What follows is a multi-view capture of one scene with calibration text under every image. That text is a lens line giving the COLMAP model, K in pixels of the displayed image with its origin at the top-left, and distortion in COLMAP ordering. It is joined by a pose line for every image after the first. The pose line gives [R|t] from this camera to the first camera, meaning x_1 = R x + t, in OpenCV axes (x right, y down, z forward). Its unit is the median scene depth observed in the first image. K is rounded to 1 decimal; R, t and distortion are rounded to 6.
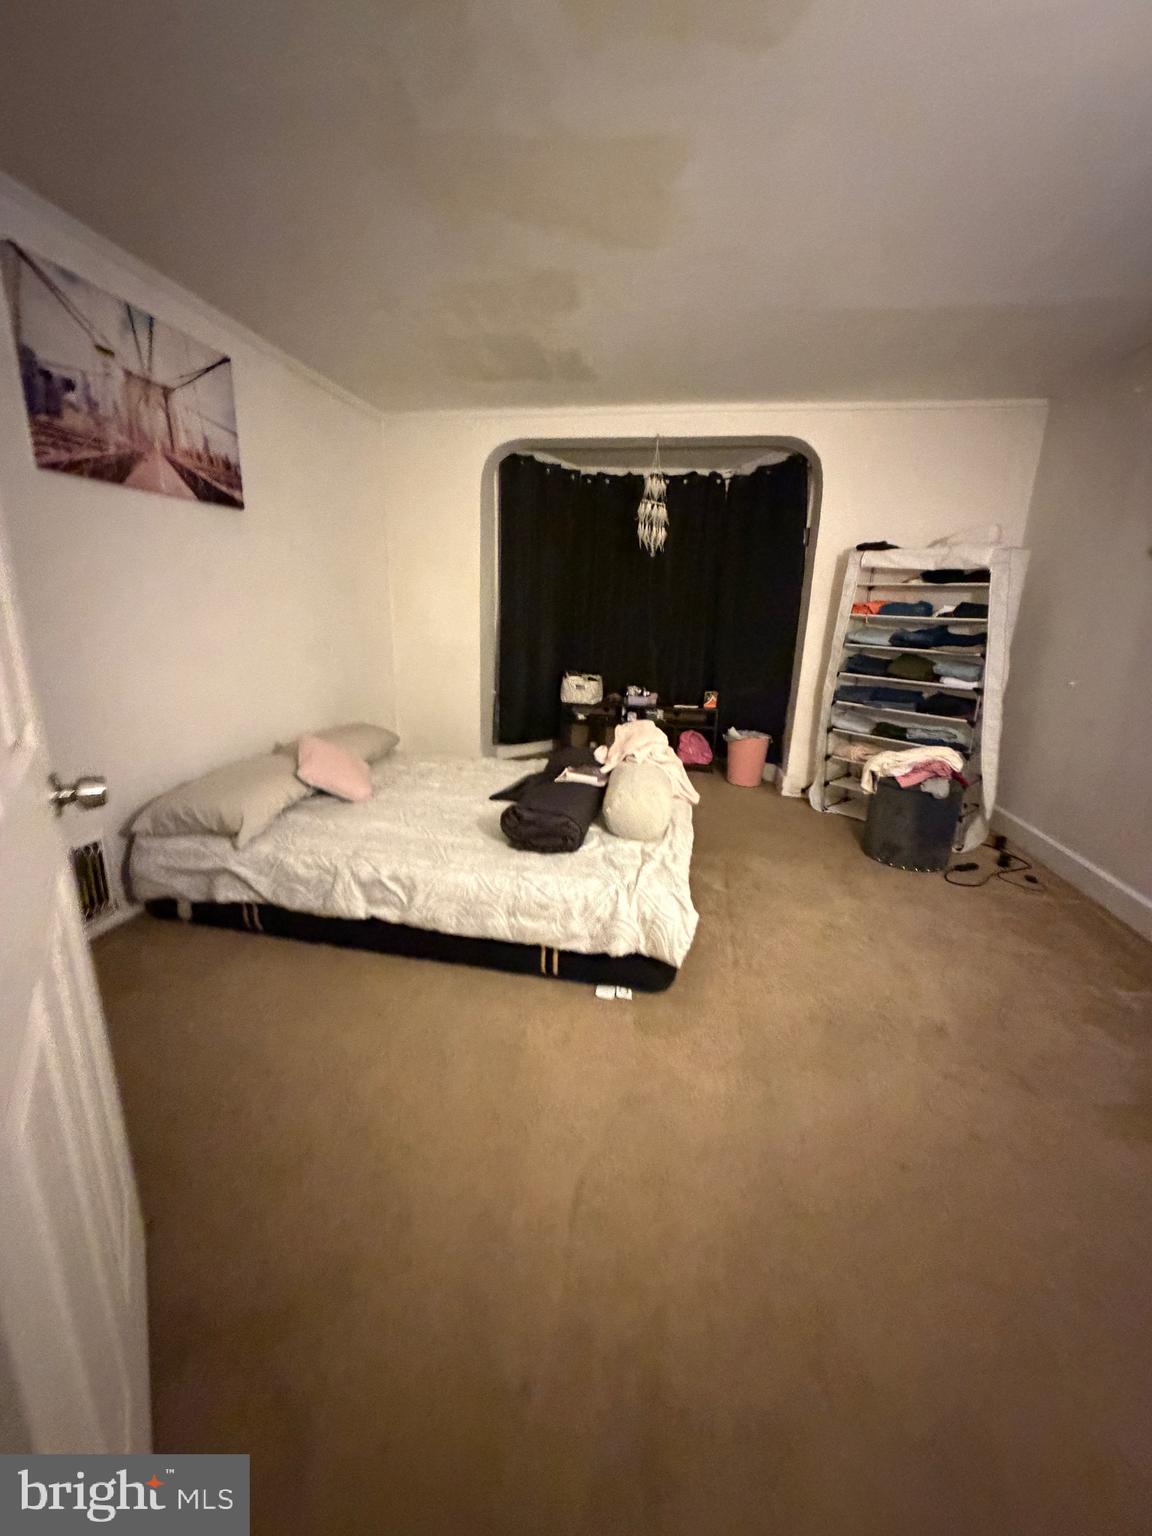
lens RADIAL K [[608.4, 0, 578.1], [0, 608.4, 765.7], [0, 0, 1]] dist [0.002716, -0.001579]
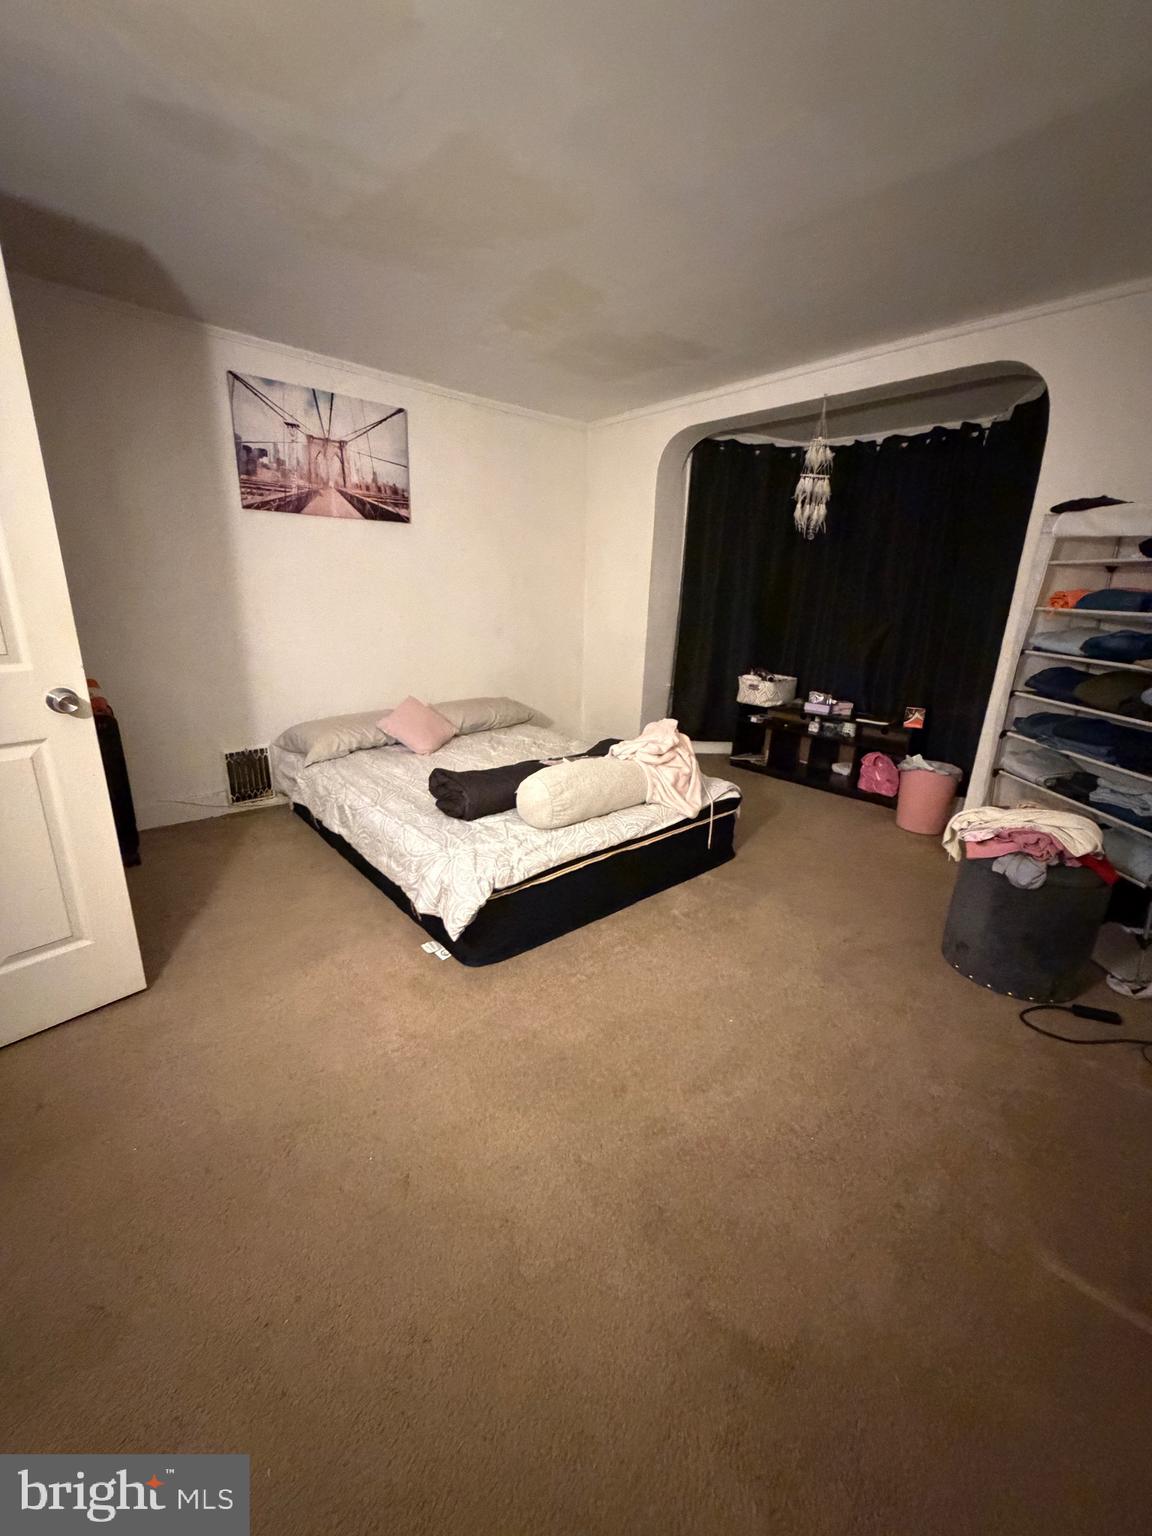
lens RADIAL K [[608.4, 0, 577.3], [0, 608.4, 767.6], [0, 0, 1]] dist [0.002716, -0.001579]
pose [[0.787035, 0.163779, -0.594770, 0.629365], [-0.159643, 0.985345, 0.060081, -0.039199], [0.595894, 0.047665, 0.801647, 0.196817]]
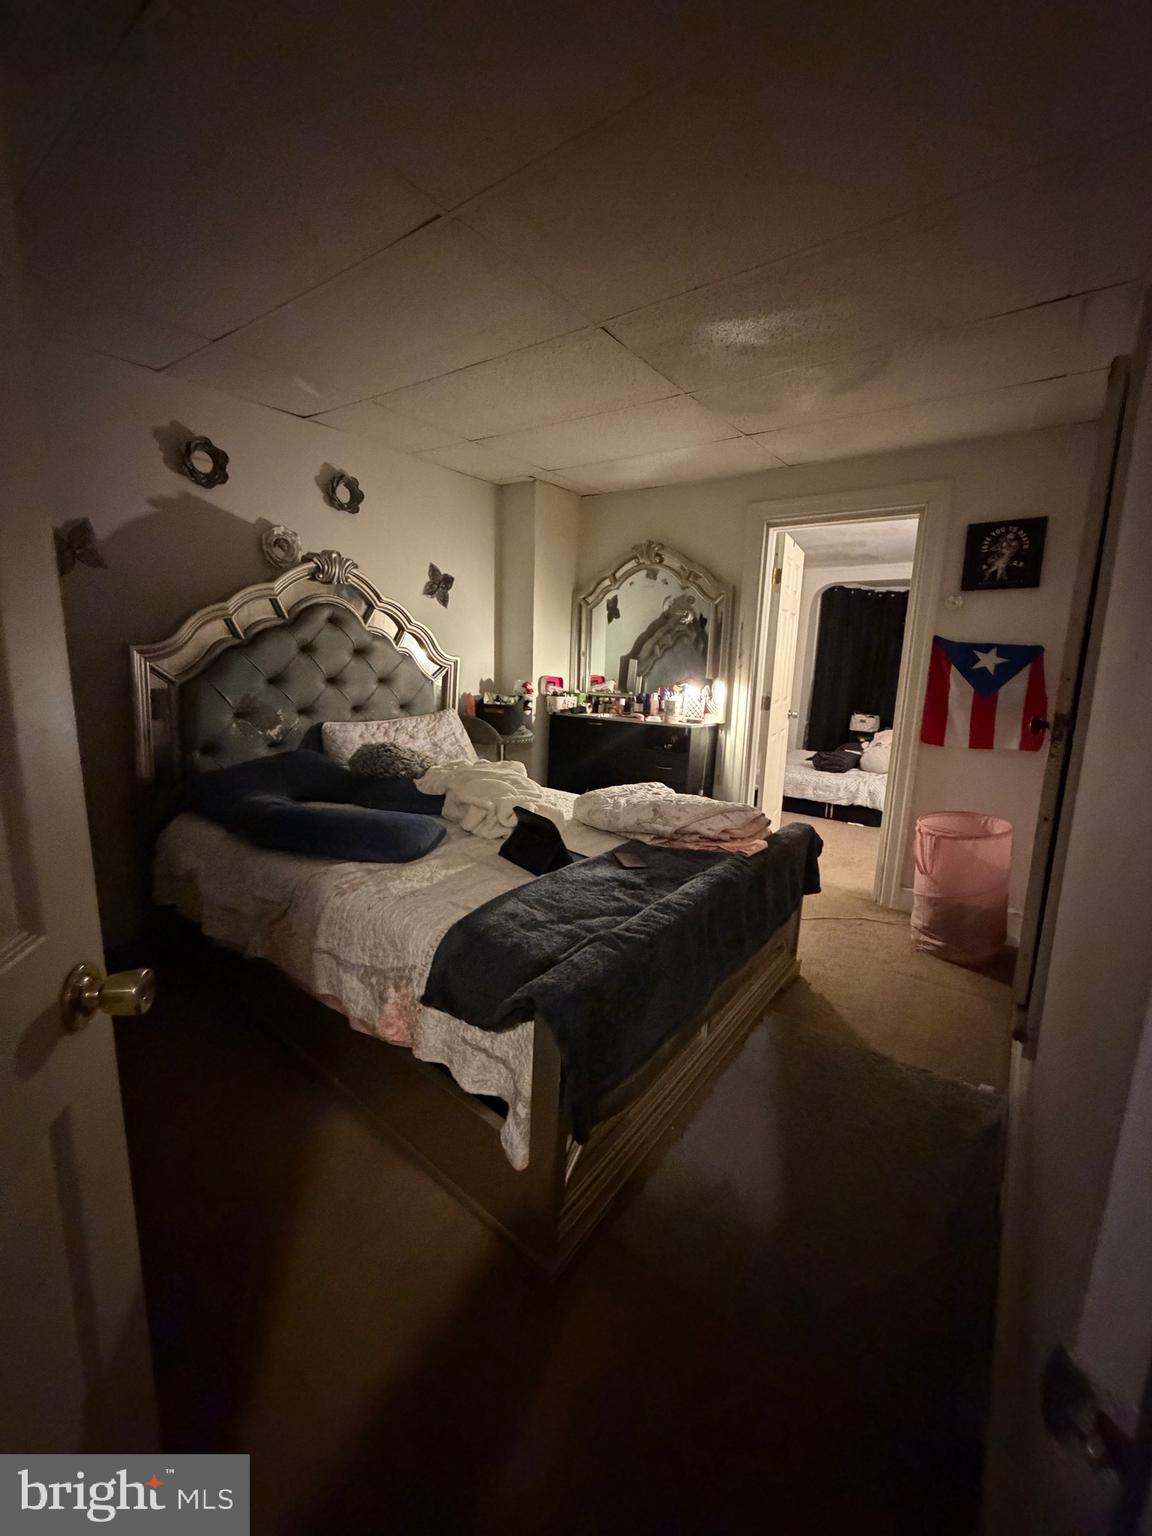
lens RADIAL K [[608.4, 0, 577.2], [0, 608.4, 766.9], [0, 0, 1]] dist [0.002716, -0.001579]
pose [[0.889922, 0.071836, -0.450420, 0.111827], [-0.114846, 0.990994, -0.068858, 0.329958], [0.441417, 0.113008, 0.890157, -1.320206]]
